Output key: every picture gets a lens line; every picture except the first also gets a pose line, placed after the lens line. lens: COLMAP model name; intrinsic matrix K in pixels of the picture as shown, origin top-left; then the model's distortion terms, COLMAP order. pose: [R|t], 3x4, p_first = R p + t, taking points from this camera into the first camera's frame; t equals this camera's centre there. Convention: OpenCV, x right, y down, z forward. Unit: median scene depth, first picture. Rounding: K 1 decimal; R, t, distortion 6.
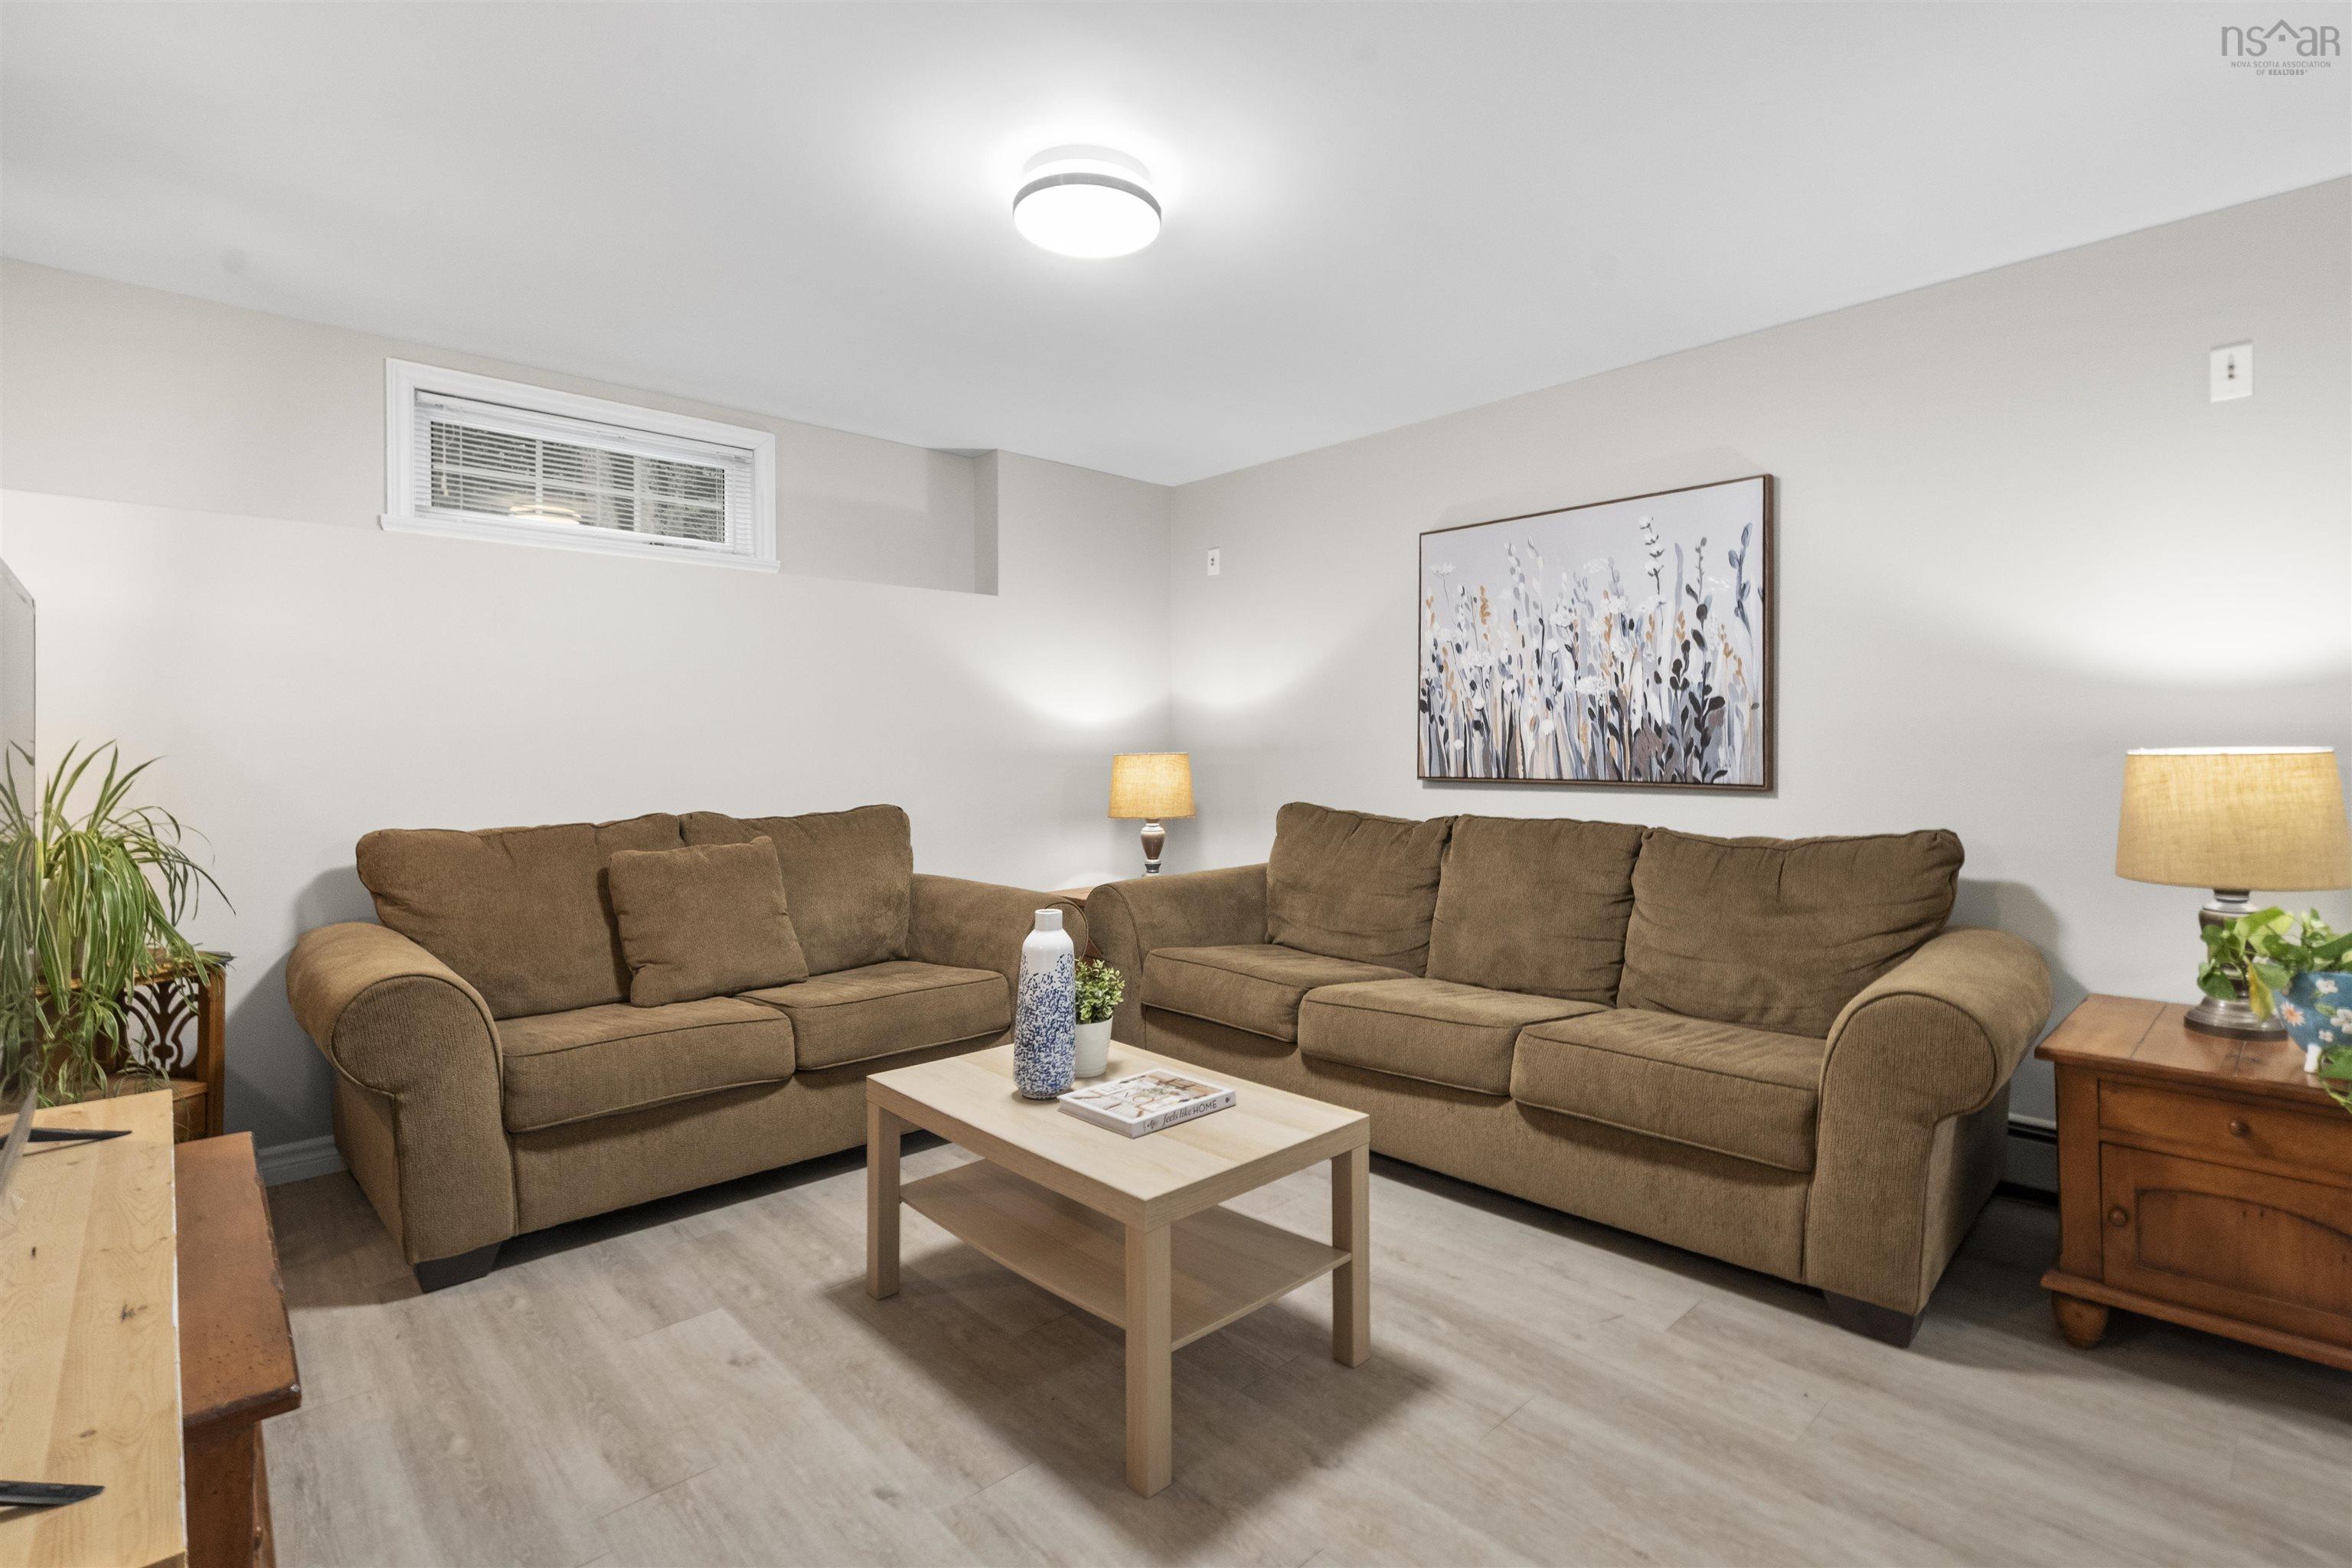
lens RADIAL K [[1080.0, 0, 1178.2], [0, 1080.0, 765.6], [0, 0, 1]] dist [0.004799, -0.002221]
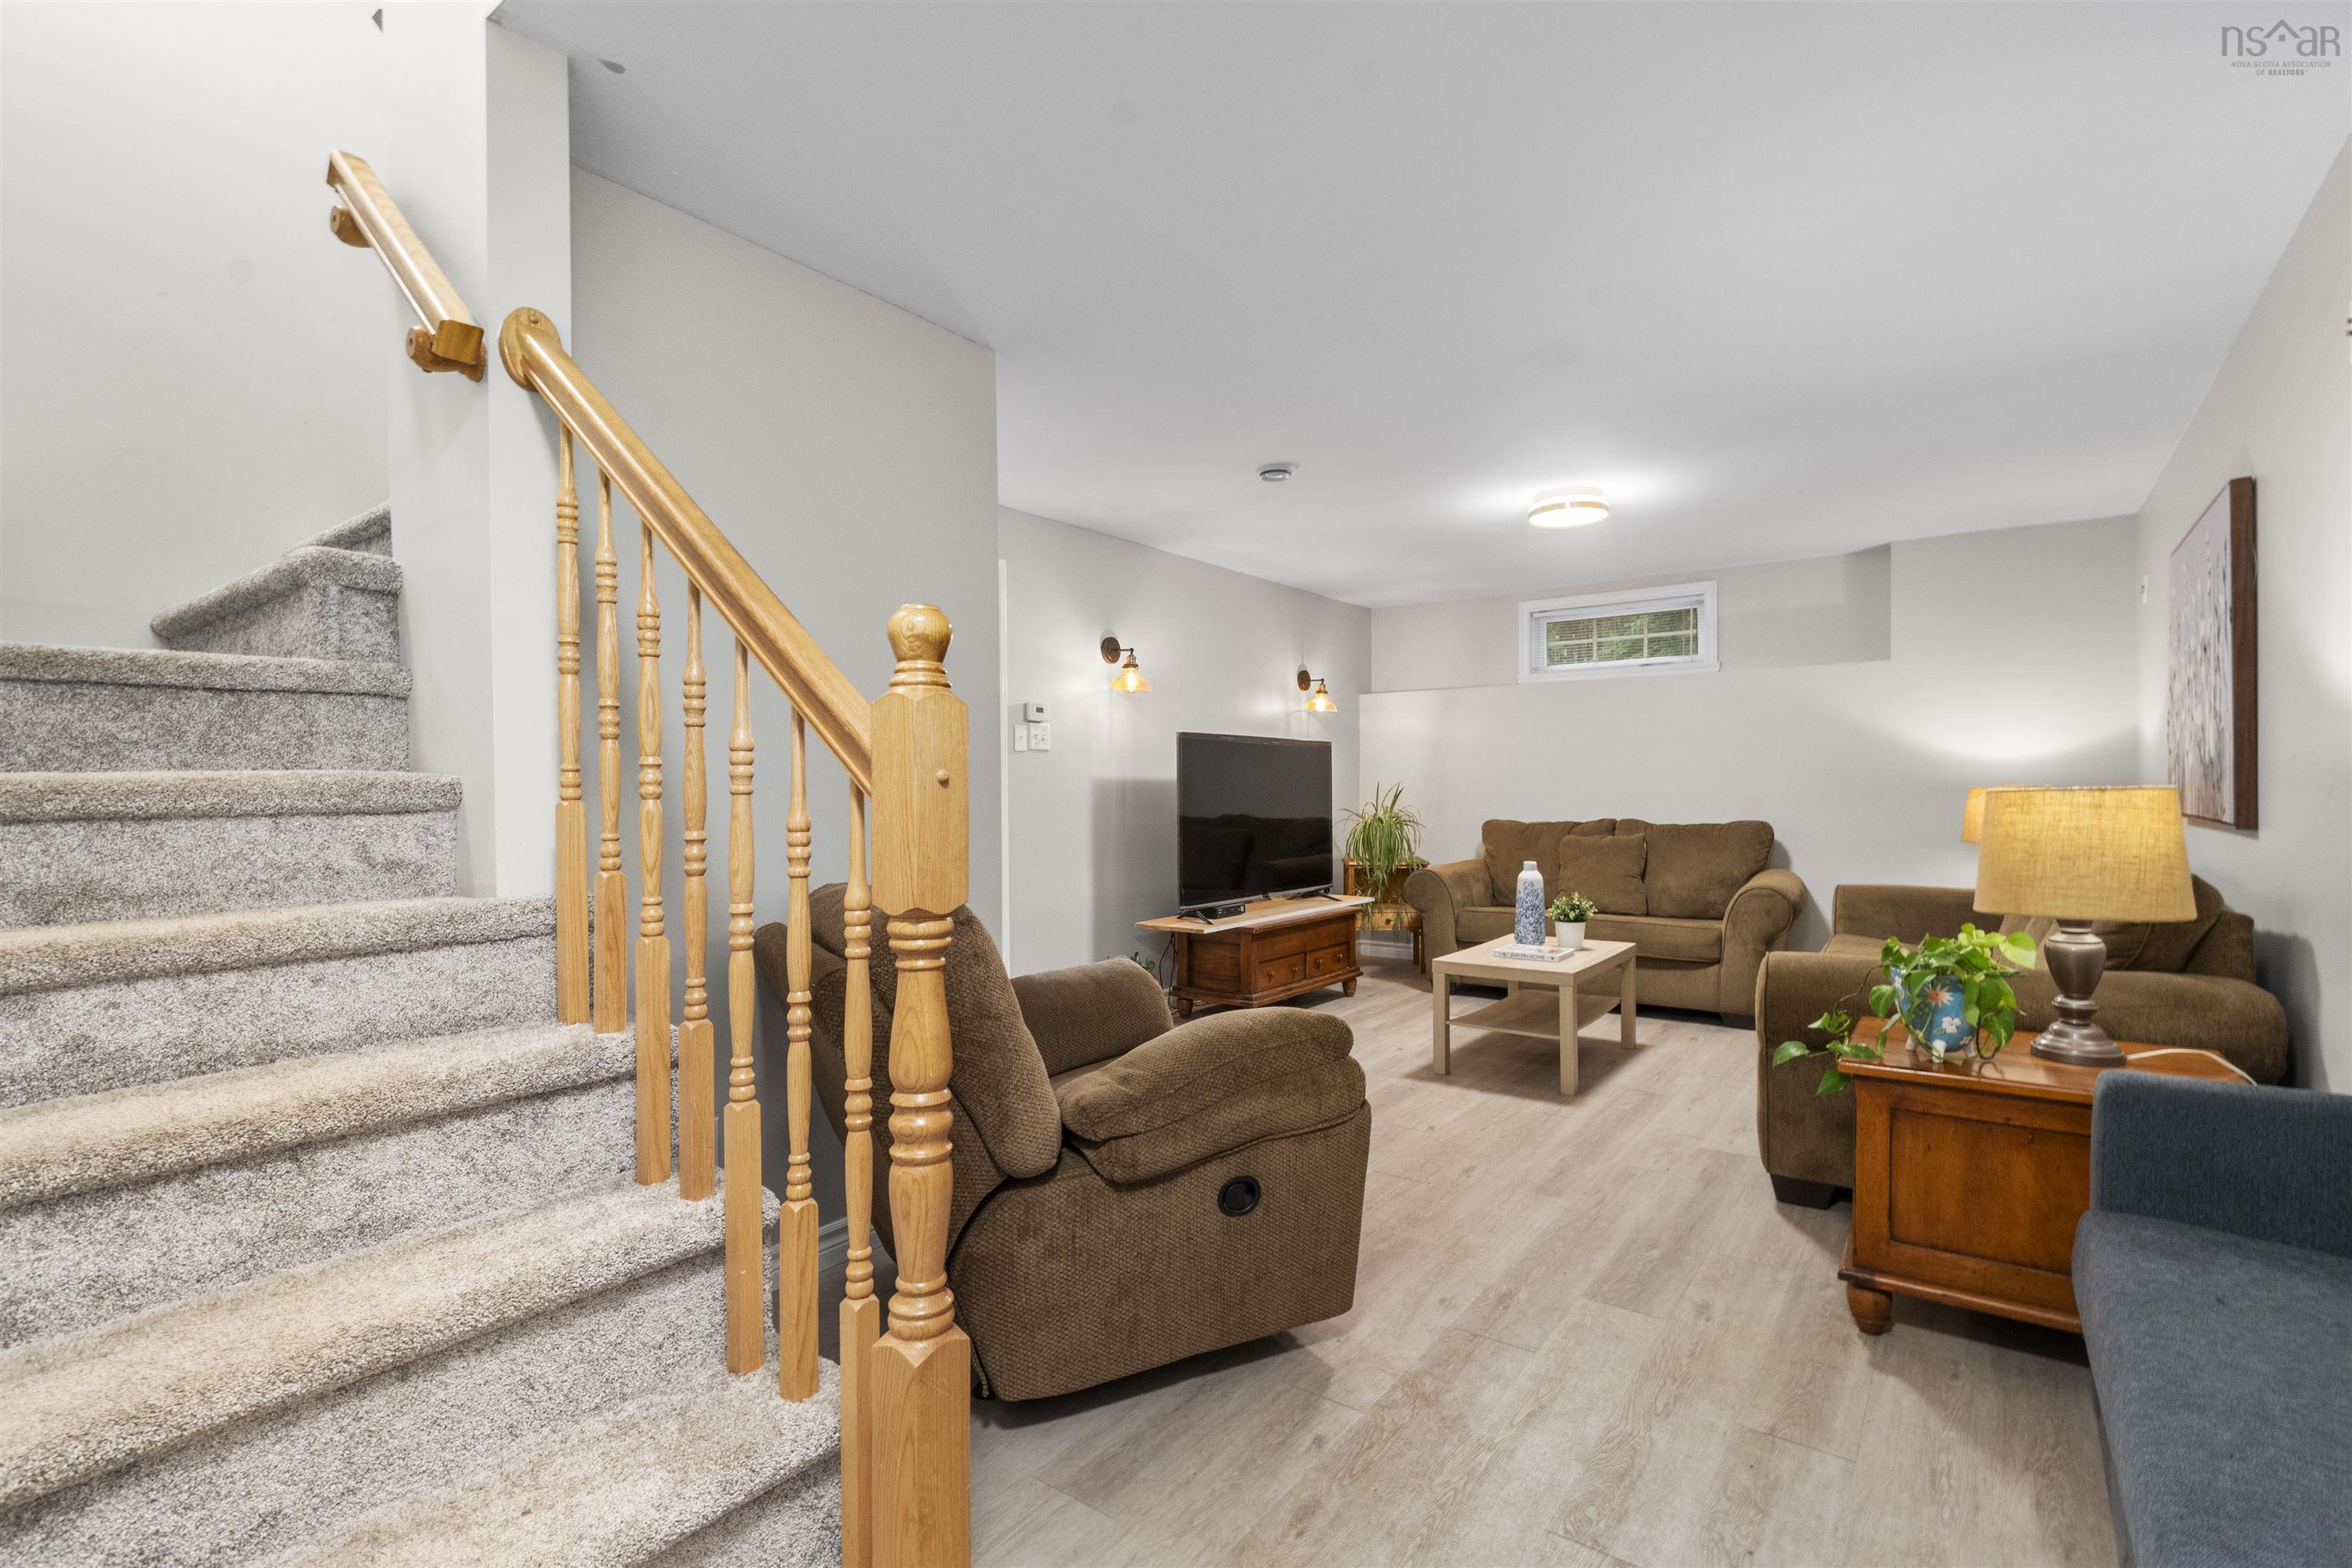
lens RADIAL K [[1080.0, 0, 1182.0], [0, 1080.0, 789.8], [0, 0, 1]] dist [0.004799, -0.002221]
pose [[0.165998, 0.007840, -0.986095, 1.299256], [-0.007696, 0.999948, 0.006654, -0.011505], [0.986096, 0.006485, 0.166050, -0.021028]]
